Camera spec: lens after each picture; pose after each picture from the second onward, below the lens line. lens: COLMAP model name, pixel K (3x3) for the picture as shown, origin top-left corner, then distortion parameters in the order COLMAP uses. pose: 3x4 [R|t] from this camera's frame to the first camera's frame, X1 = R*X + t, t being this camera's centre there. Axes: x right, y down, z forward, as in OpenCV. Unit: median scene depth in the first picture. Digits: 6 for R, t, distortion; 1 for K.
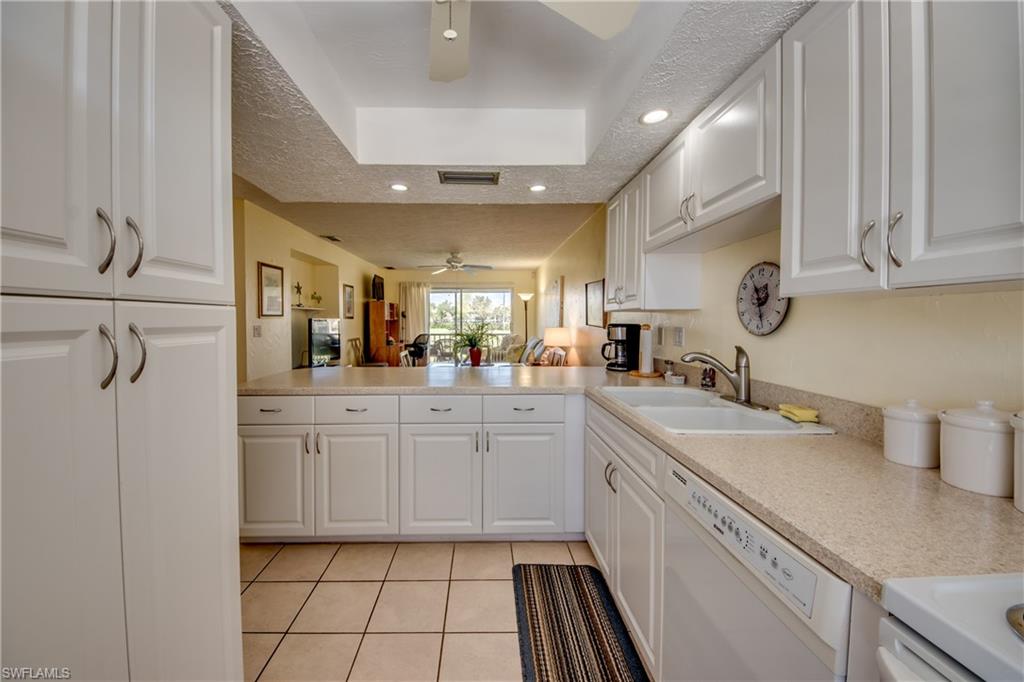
lens RADIAL K [[398.9, 0, 476.0], [0, 398.9, 327.0], [0, 0, 1]] dist [0.017575, -0.010623]
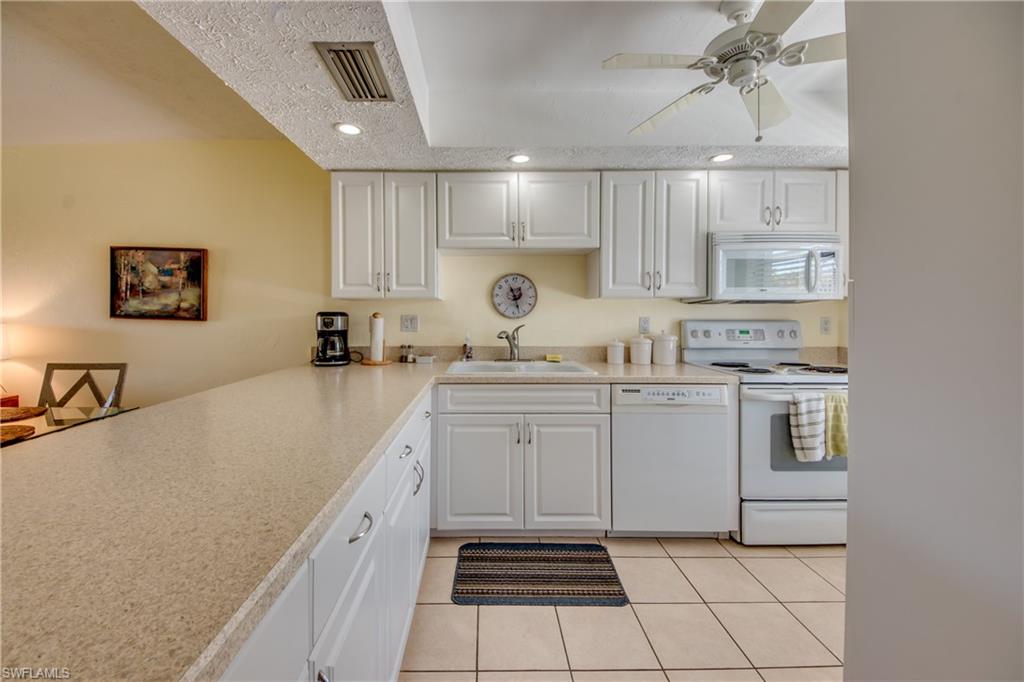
lens RADIAL K [[398.9, 0, 491.6], [0, 398.9, 313.1], [0, 0, 1]] dist [0.017575, -0.010623]
pose [[-0.026482, 0.004026, 0.999641, -0.854011], [0.016791, 0.999853, -0.003582, 0.004104], [-0.999508, 0.016690, -0.026546, 1.081083]]
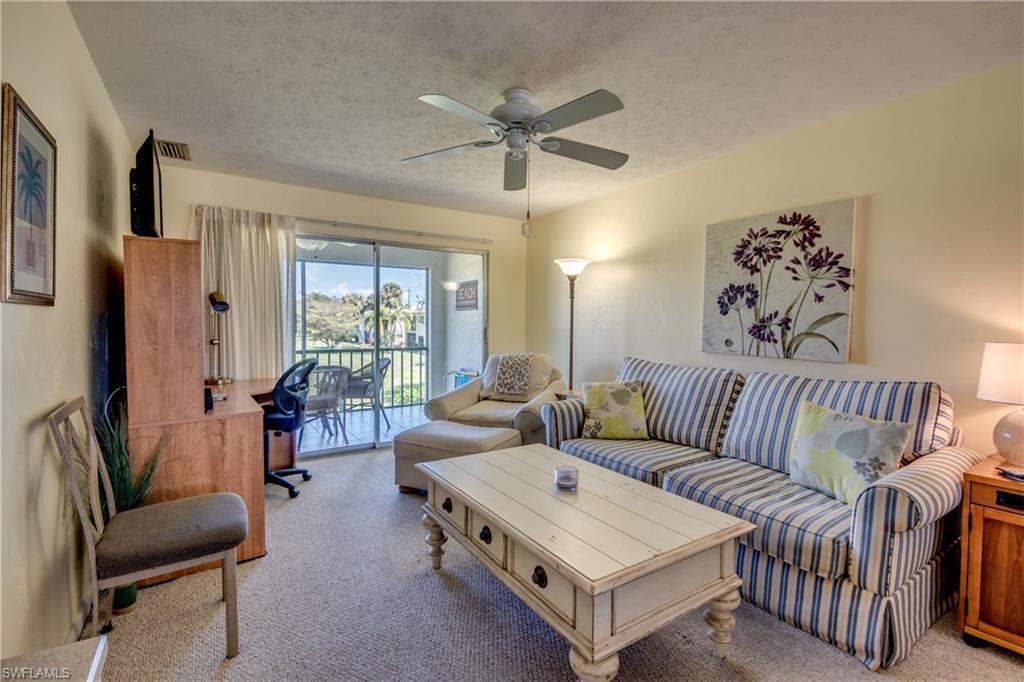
lens RADIAL K [[450.4, 0, 496.4], [0, 450.4, 329.2], [0, 0, 1]] dist [0.023548, -0.000772]
pose [[0.837350, -0.003169, 0.546658, -0.964985], [0.005944, 0.999977, -0.003308, -0.027062], [-0.546634, 0.006019, 0.837350, 2.762362]]
